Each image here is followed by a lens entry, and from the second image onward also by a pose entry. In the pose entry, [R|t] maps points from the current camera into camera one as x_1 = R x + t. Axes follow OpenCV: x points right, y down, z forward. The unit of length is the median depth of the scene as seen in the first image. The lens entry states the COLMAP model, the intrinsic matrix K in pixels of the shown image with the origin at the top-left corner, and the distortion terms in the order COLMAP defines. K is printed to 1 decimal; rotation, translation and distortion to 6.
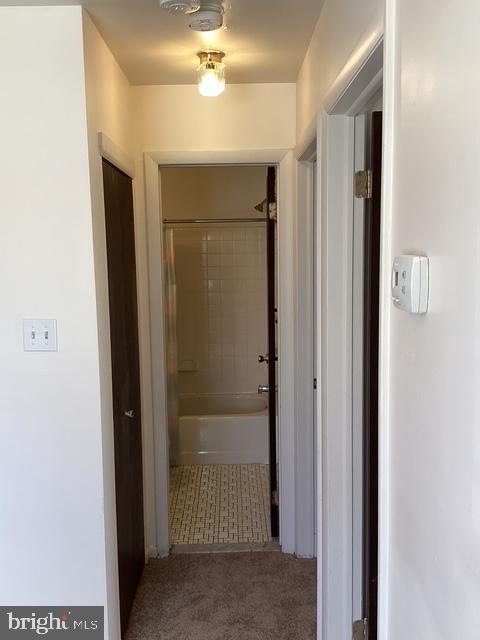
lens RADIAL K [[618.9, 0, 240.0], [0, 618.9, 320.0], [0, 0, 1]] dist [0.055534, -0.016213]
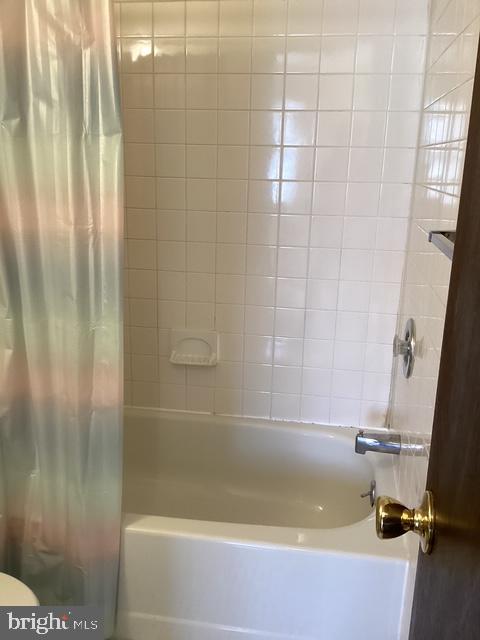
lens RADIAL K [[580.7, 0, 240.0], [0, 580.7, 320.0], [0, 0, 1]] dist [0.005015, 0.002860]
pose [[0.983016, 0.087266, -0.161444, 0.010506], [-0.061025, 0.985083, 0.160898, -0.016177], [0.173076, -0.148313, 0.973677, 0.711003]]
